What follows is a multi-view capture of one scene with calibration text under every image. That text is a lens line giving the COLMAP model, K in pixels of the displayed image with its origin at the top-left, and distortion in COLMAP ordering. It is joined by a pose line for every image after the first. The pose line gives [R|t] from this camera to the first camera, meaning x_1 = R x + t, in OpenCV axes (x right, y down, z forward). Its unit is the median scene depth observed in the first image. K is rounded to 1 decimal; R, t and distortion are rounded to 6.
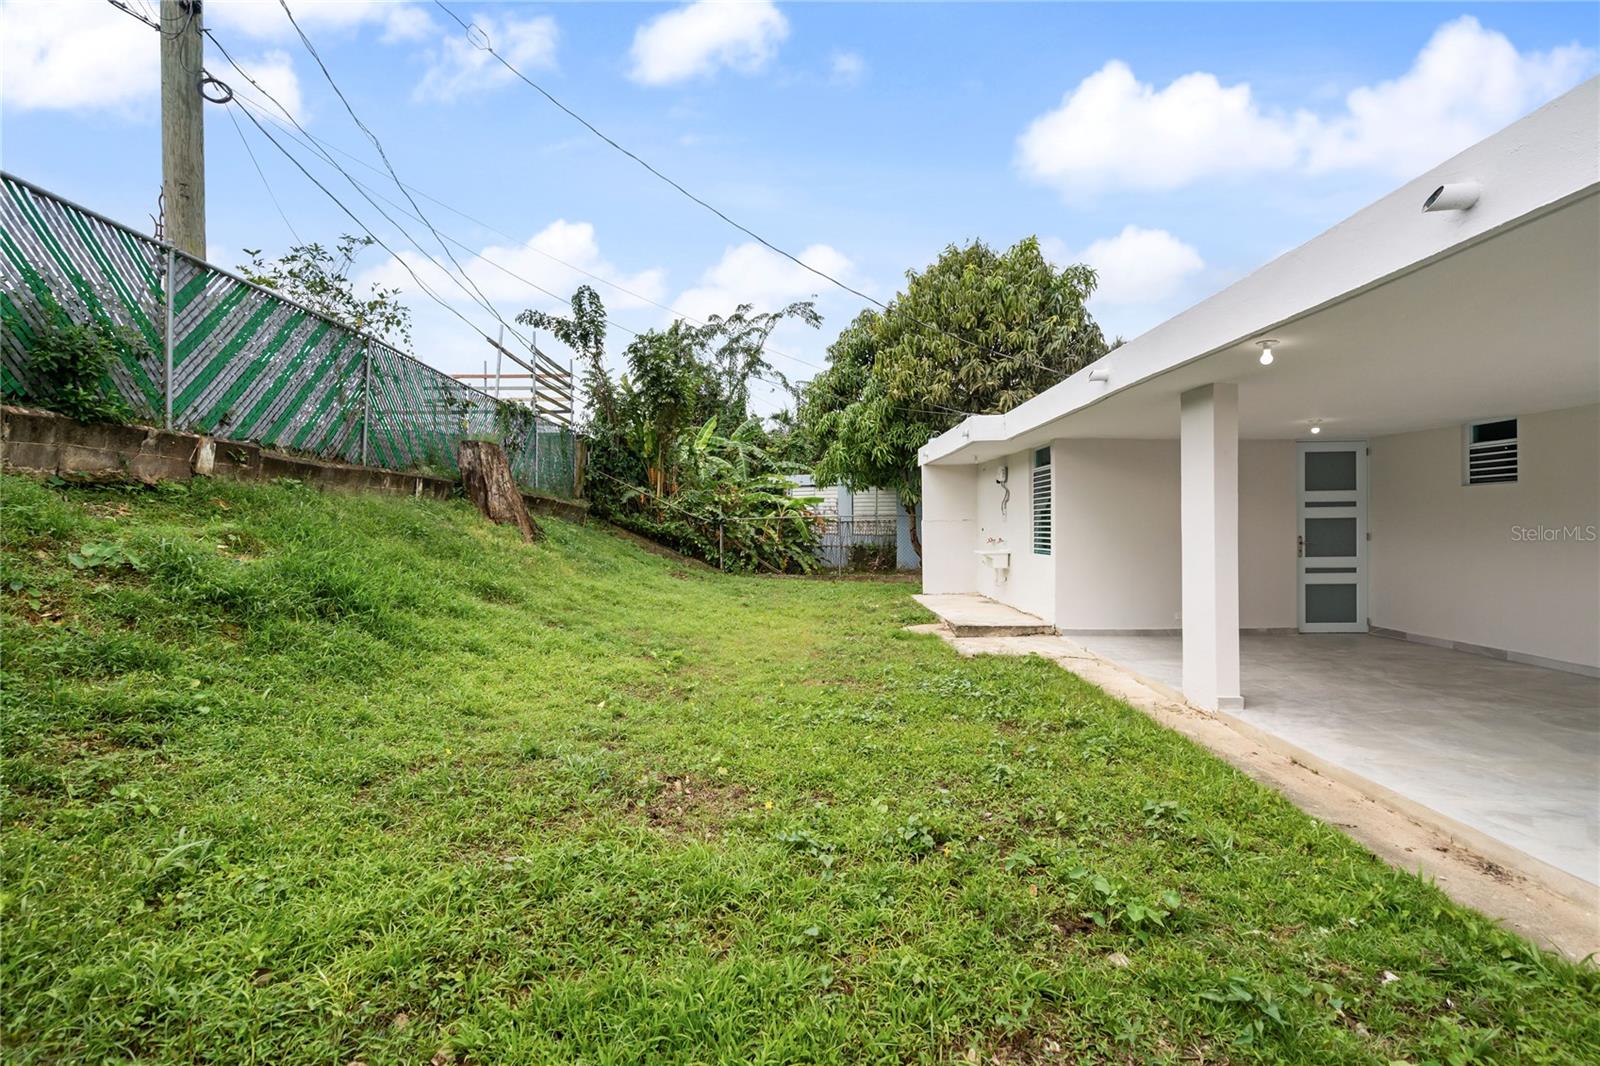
lens RADIAL K [[711.1, 0, 800.0], [0, 711.1, 533.0], [0, 0, 1]] dist [-0.002361, -0.000057]
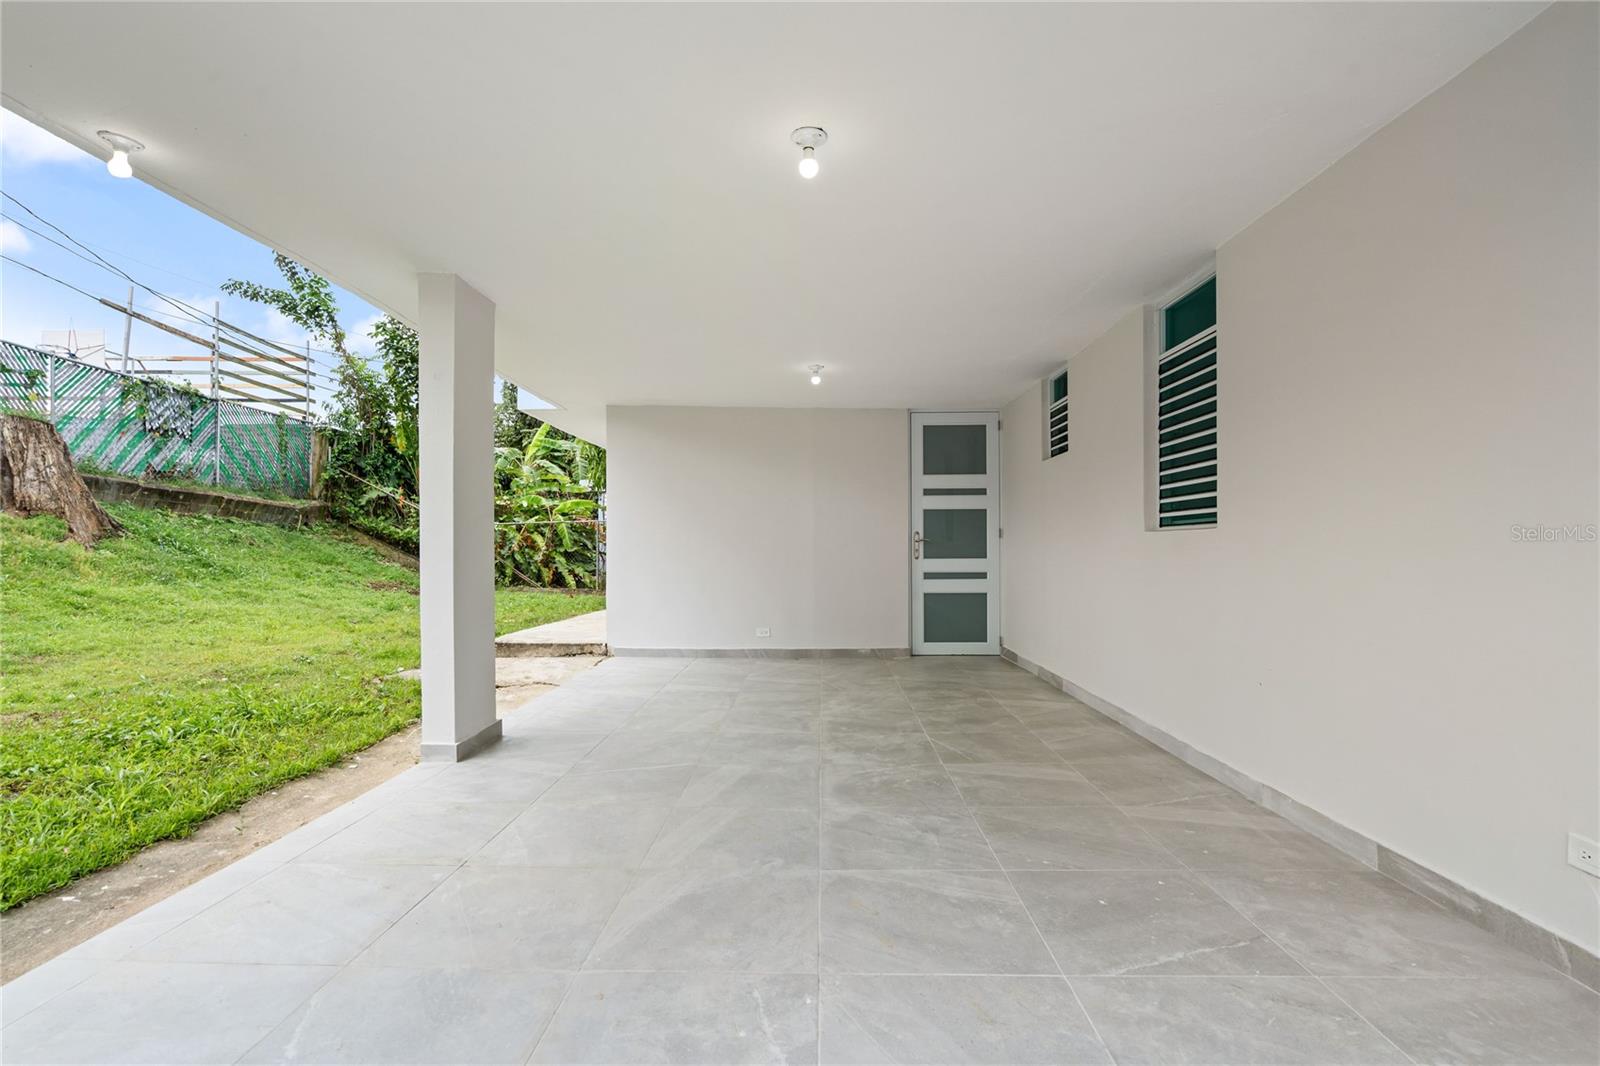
lens RADIAL K [[734.1, 0, 795.5], [0, 734.1, 549.6], [0, 0, 1]] dist [-0.002758, 0.000263]
pose [[0.999884, 0.007910, 0.013031, 0.555806], [-0.007825, 0.999948, -0.006546, 0.030232], [-0.013082, 0.006443, 0.999894, 0.185908]]
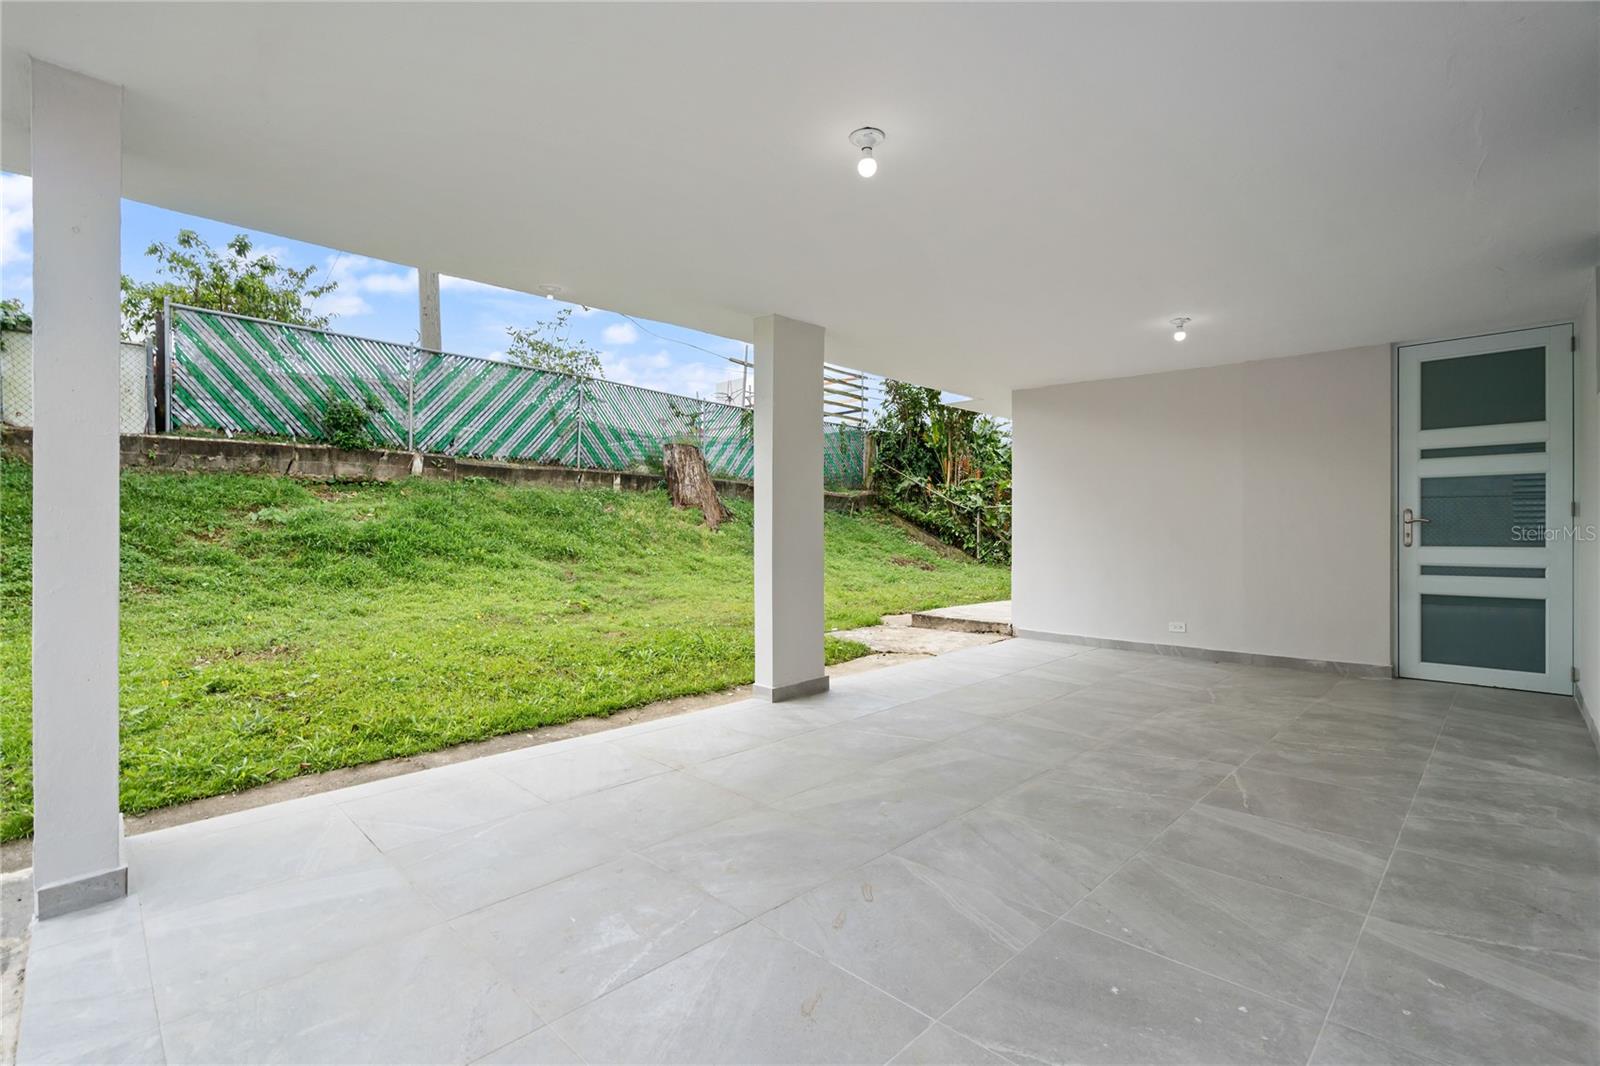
lens RADIAL K [[722.3, 0, 800.0], [0, 722.3, 533.0], [0, 0, 1]] dist [-0.001591, 0.000577]
pose [[0.743479, 0.012273, -0.668647, 0.724742], [-0.011113, 0.999920, 0.005997, 0.025272], [0.668667, 0.002972, 0.743556, 0.233016]]
